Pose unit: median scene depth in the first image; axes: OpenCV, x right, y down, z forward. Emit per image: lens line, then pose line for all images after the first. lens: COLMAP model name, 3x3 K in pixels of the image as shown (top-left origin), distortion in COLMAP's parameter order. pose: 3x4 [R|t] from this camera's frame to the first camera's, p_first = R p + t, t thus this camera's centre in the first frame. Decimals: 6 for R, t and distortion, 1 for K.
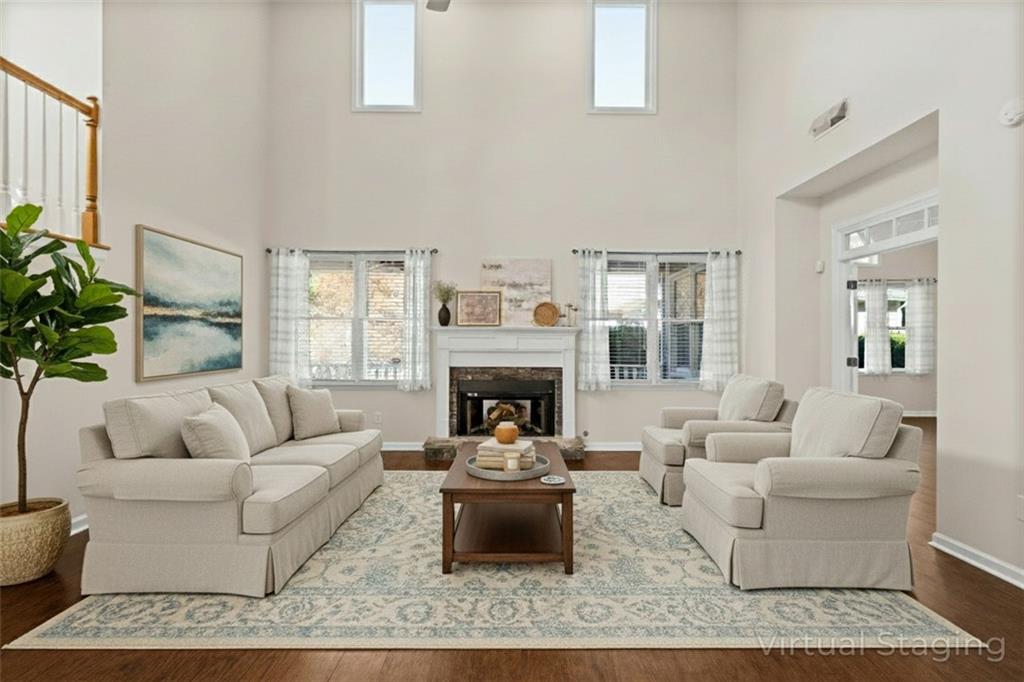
lens RADIAL K [[435.6, 0, 516.0], [0, 435.6, 342.0], [0, 0, 1]] dist [0.000268, -0.000250]
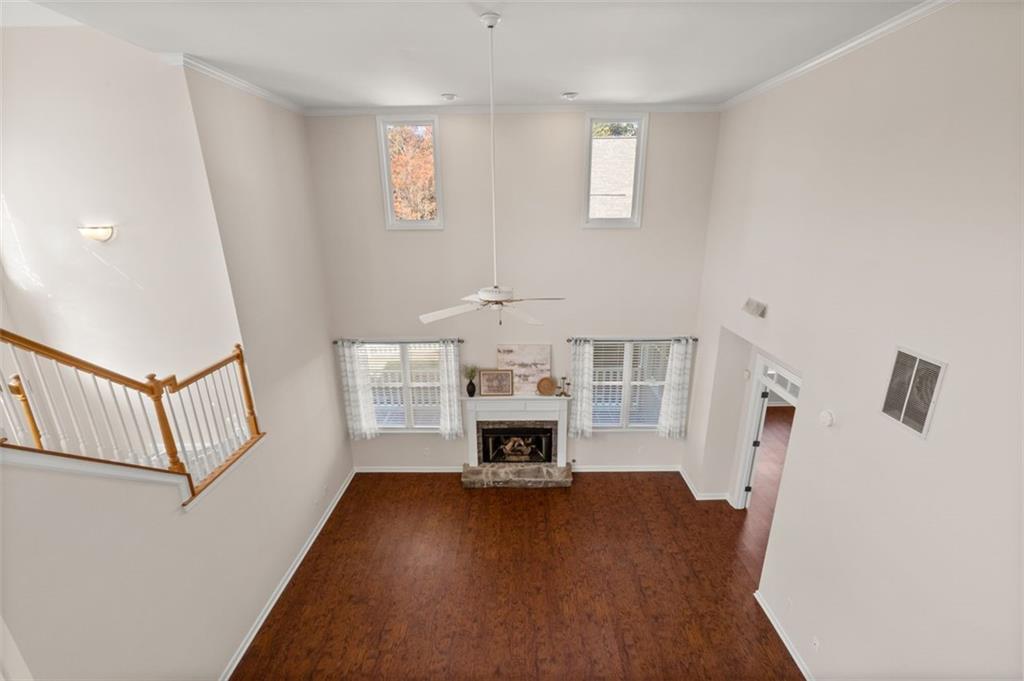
lens RADIAL K [[435.6, 0, 514.5], [0, 435.6, 319.9], [0, 0, 1]] dist [0.000268, -0.000250]
pose [[0.999837, -0.009625, -0.015245, -0.006989], [0.013672, 0.955971, 0.293143, -0.653569], [0.011752, -0.293304, 0.955947, -0.228961]]
